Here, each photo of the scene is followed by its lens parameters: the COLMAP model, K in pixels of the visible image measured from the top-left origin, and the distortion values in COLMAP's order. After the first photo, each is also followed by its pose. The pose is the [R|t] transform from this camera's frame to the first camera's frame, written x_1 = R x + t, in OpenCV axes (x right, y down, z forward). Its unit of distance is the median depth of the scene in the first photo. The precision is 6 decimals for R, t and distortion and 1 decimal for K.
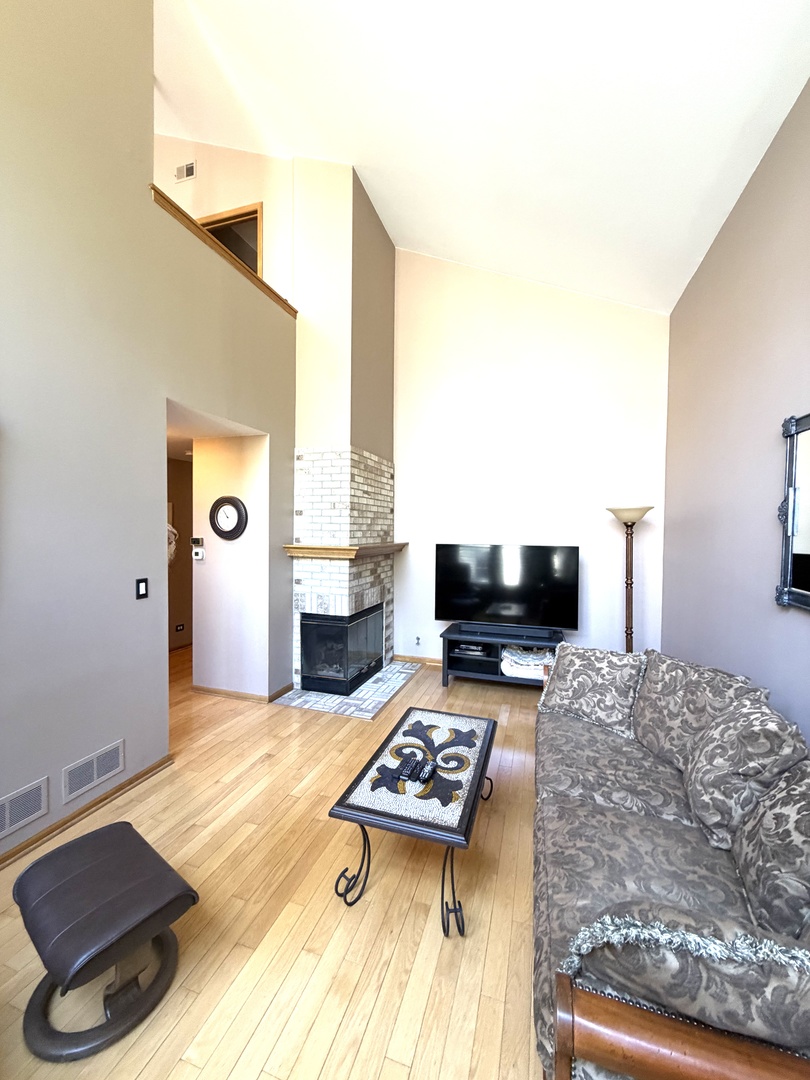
lens RADIAL K [[429.6, 0, 403.9], [0, 429.6, 542.4], [0, 0, 1]] dist [0.000011, 0.000400]
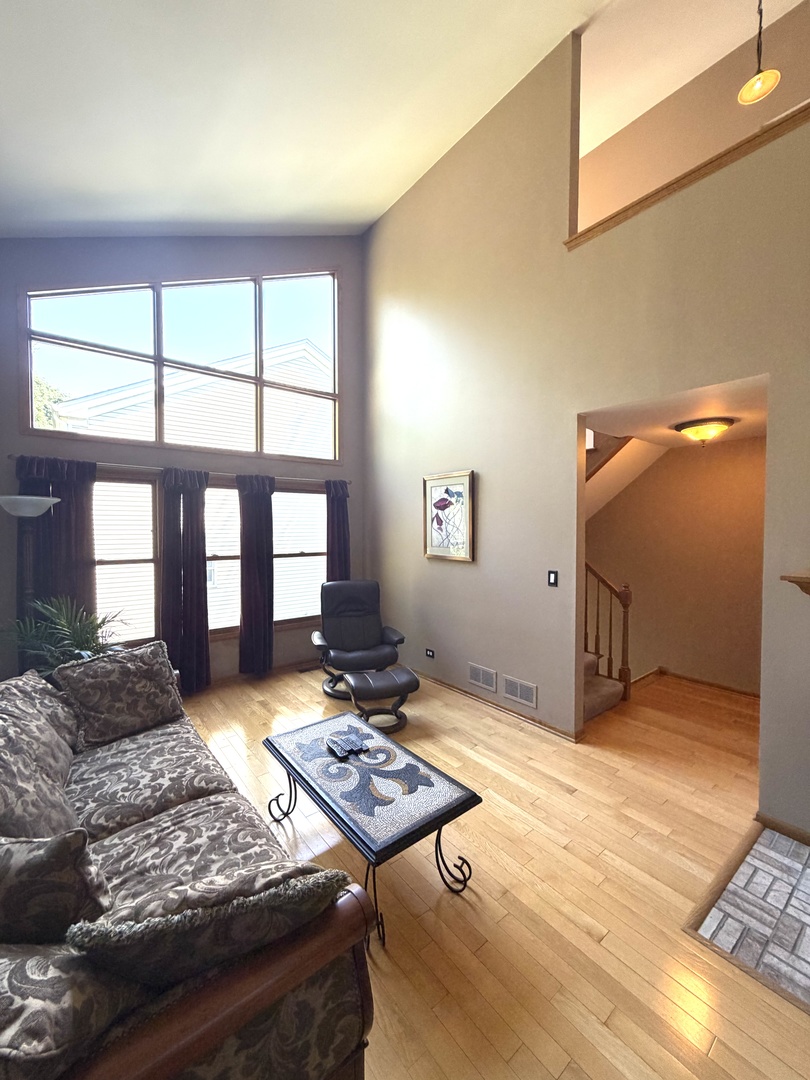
lens RADIAL K [[429.6, 0, 405.9], [0, 429.6, 540.1], [0, 0, 1]] dist [0.000011, 0.000400]
pose [[-0.550081, 0.016515, -0.834948, 0.761149], [-0.034751, 0.998486, 0.042645, -0.048171], [0.834388, 0.052473, -0.548674, 1.510536]]
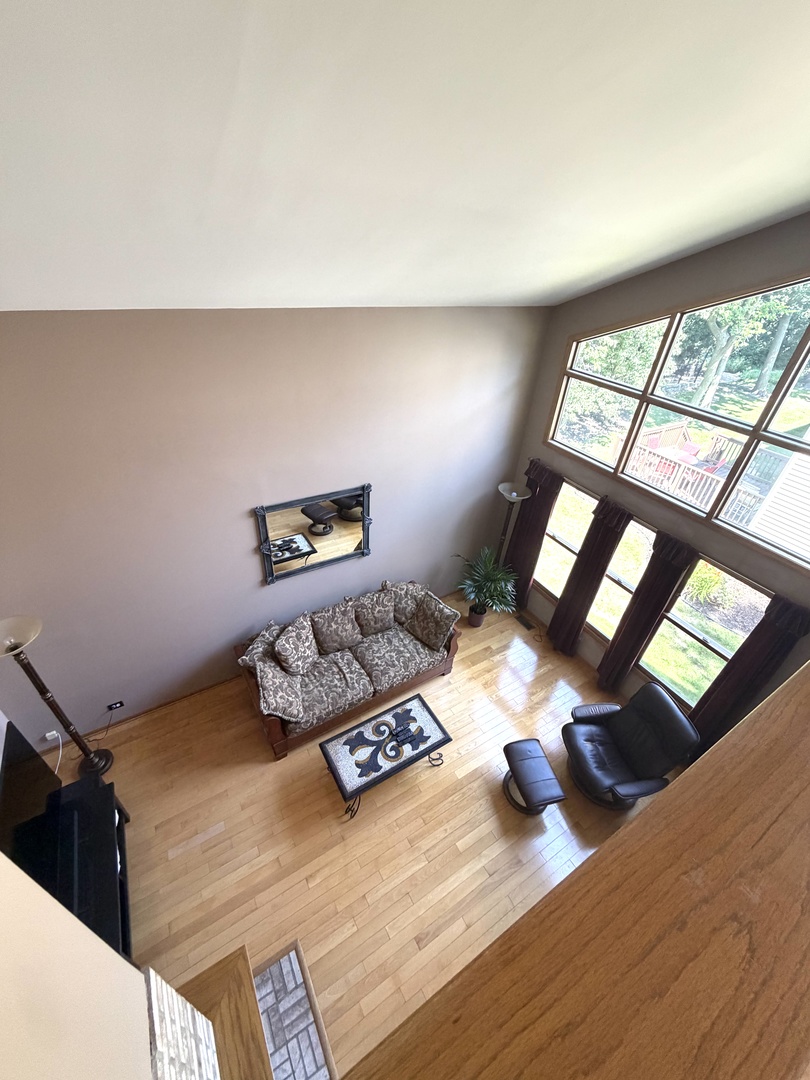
lens RADIAL K [[429.6, 0, 401.5], [0, 429.6, 535.7], [0, 0, 1]] dist [0.000011, 0.000400]
pose [[-0.752029, -0.406335, 0.518984, -0.539598], [-0.029486, 0.807328, 0.589365, -1.187777], [-0.658470, 0.427917, -0.619116, 1.615268]]
